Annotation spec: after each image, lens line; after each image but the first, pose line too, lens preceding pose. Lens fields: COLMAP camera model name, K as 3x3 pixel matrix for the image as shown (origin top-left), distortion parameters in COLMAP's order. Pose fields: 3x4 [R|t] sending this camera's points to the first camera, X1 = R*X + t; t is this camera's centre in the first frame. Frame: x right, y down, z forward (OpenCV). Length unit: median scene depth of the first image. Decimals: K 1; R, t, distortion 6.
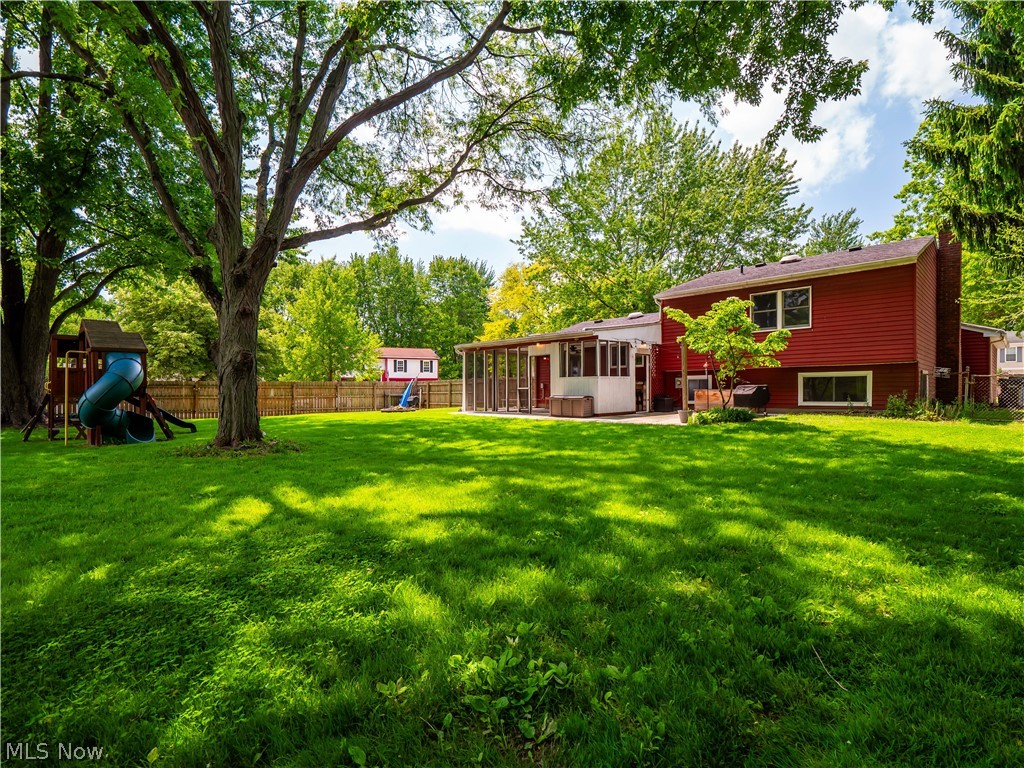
lens RADIAL K [[502.4, 0, 513.0], [0, 502.4, 381.5], [0, 0, 1]] dist [-0.001785, -0.001601]
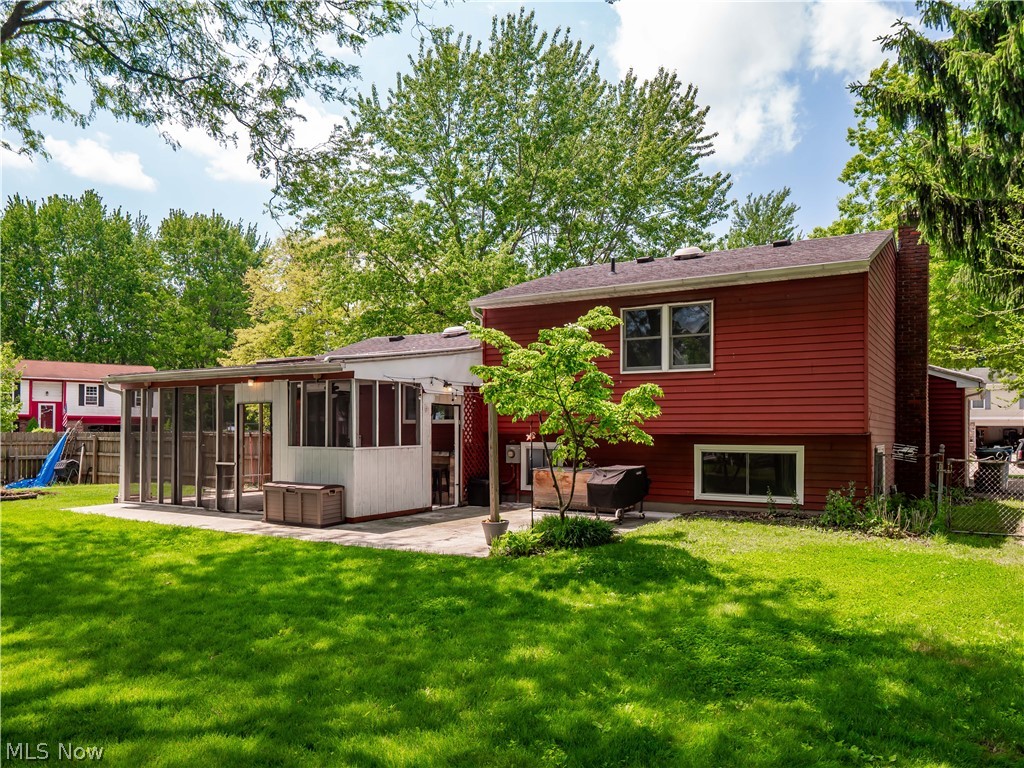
lens RADIAL K [[743.8, 0, 513.3], [0, 743.8, 388.8], [0, 0, 1]] dist [0.024488, -0.000918]
pose [[0.971954, 0.022053, 0.234136, 0.135322], [-0.013906, 0.999241, -0.036389, -0.042175], [-0.234761, 0.032112, 0.971523, 0.170910]]
